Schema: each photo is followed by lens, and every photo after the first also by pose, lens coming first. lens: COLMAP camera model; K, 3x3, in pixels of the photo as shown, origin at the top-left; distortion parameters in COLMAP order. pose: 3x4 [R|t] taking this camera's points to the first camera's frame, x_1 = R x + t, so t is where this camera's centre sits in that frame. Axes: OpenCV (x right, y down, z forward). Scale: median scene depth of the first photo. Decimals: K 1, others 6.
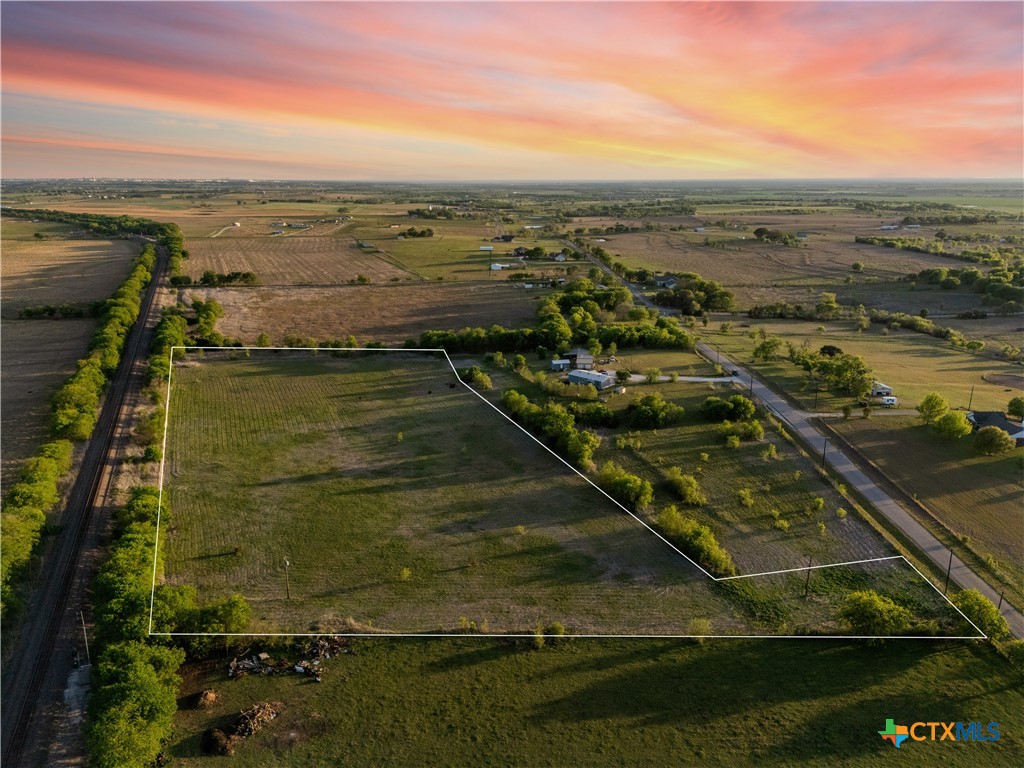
lens RADIAL K [[746.6, 0, 512.0], [0, 746.6, 384.0], [0, 0, 1]] dist [0.092220, -0.109154]
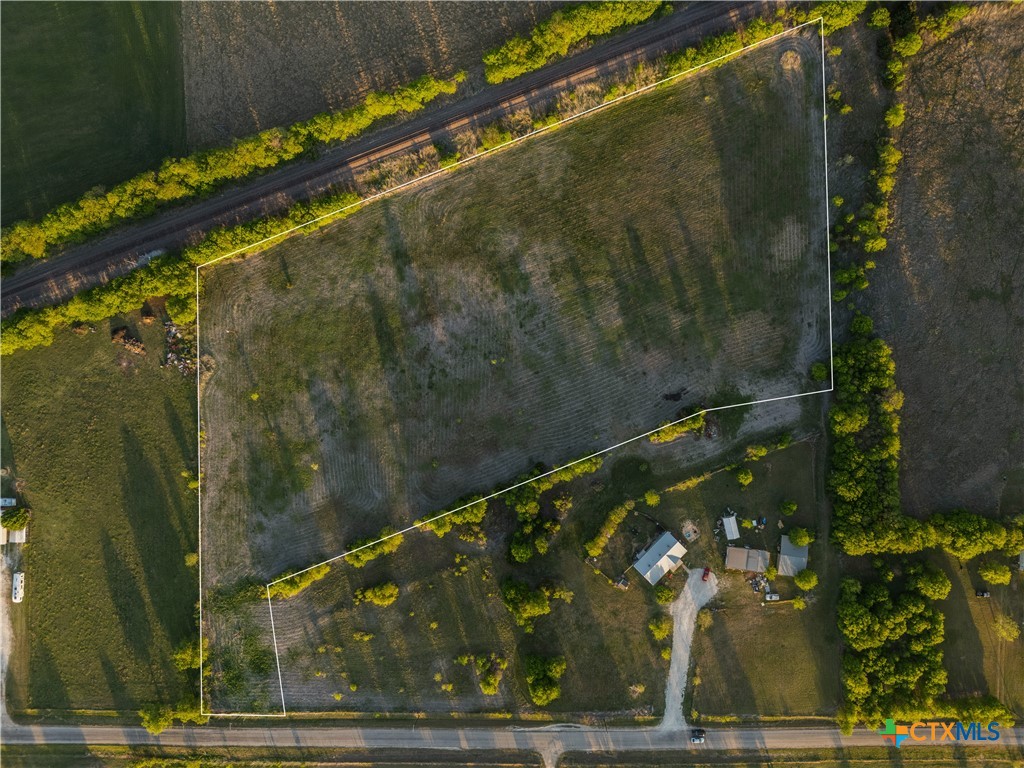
lens RADIAL K [[746.6, 0, 512.0], [0, 746.6, 384.0], [0, 0, 1]] dist [0.092220, -0.109154]
pose [[-0.009303, 0.999928, -0.007515, -0.067041], [-0.269146, 0.004734, 0.963088, -0.626217], [0.963055, 0.010982, 0.269083, 0.456136]]
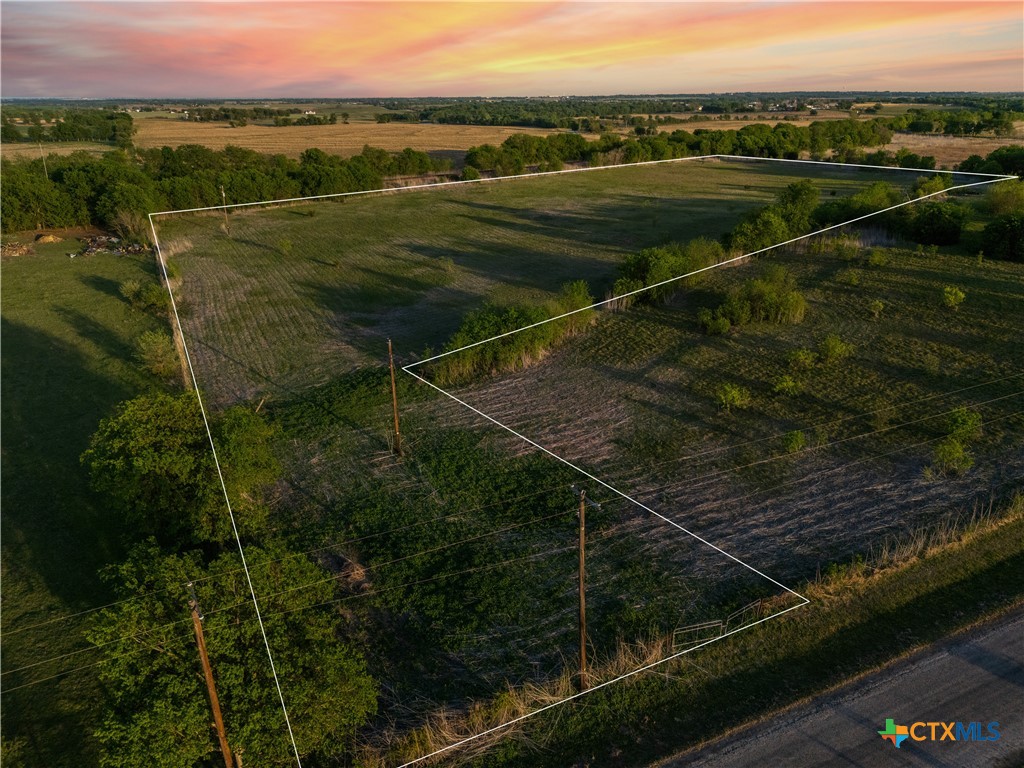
lens RADIAL K [[746.6, 0, 512.0], [0, 746.6, 384.0], [0, 0, 1]] dist [0.092220, -0.109154]
pose [[0.414946, 0.325388, -0.849672, 0.297168], [-0.238439, 0.940115, 0.243579, 0.055939], [0.878047, 0.101523, 0.467682, 0.352008]]
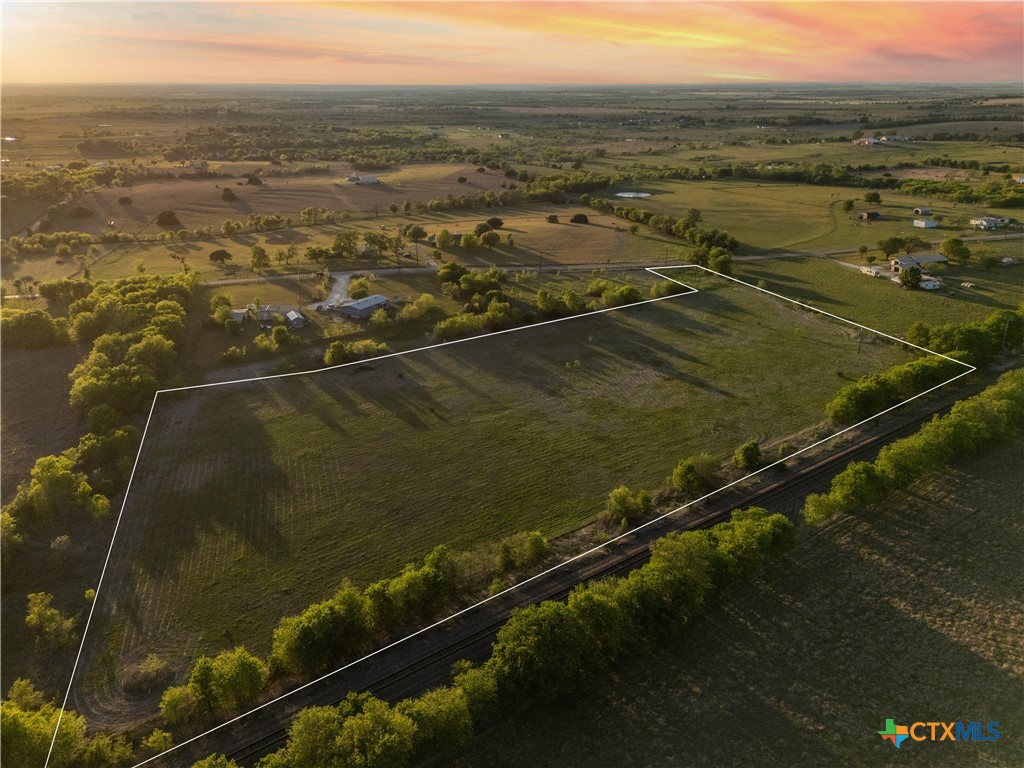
lens RADIAL K [[746.6, 0, 512.0], [0, 746.6, 384.0], [0, 0, 1]] dist [0.092220, -0.109154]
pose [[-0.238922, -0.362268, 0.900932, -0.630754], [0.258036, 0.870759, 0.418565, -0.206611], [-0.936127, 0.332477, -0.114565, 0.750976]]
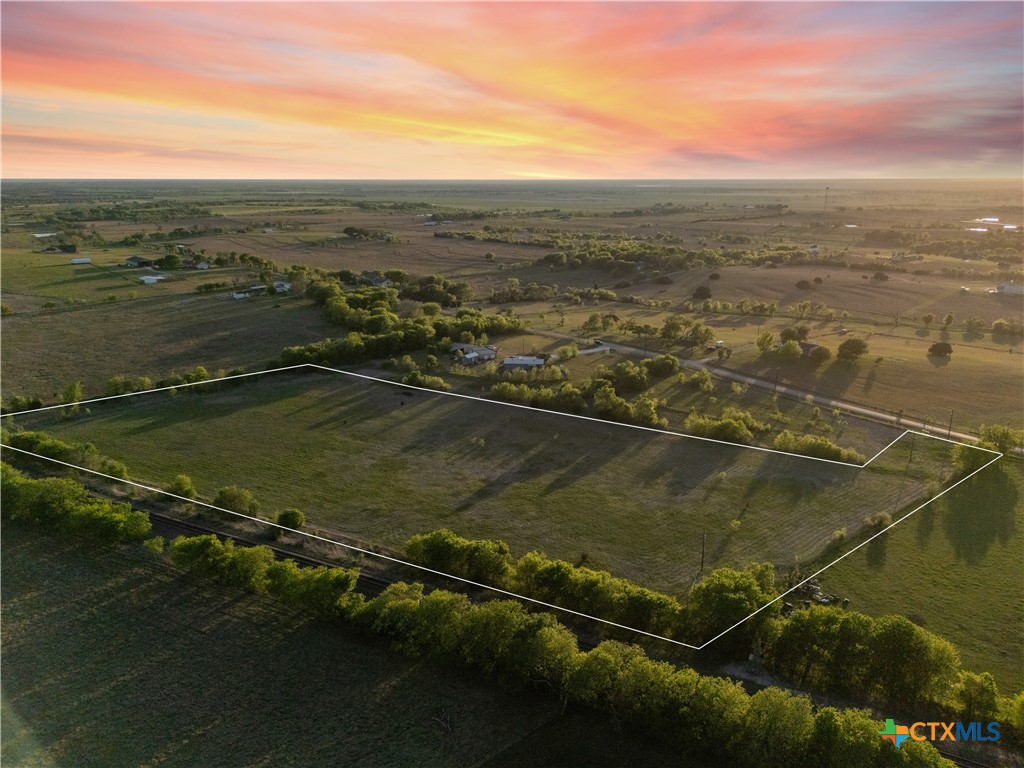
lens RADIAL K [[746.6, 0, 512.0], [0, 746.6, 384.0], [0, 0, 1]] dist [0.092220, -0.109154]
pose [[0.774678, -0.167790, 0.609689, -0.441511], [0.168412, 0.984077, 0.056838, -0.033107], [-0.609517, 0.058648, 0.790600, 0.120915]]
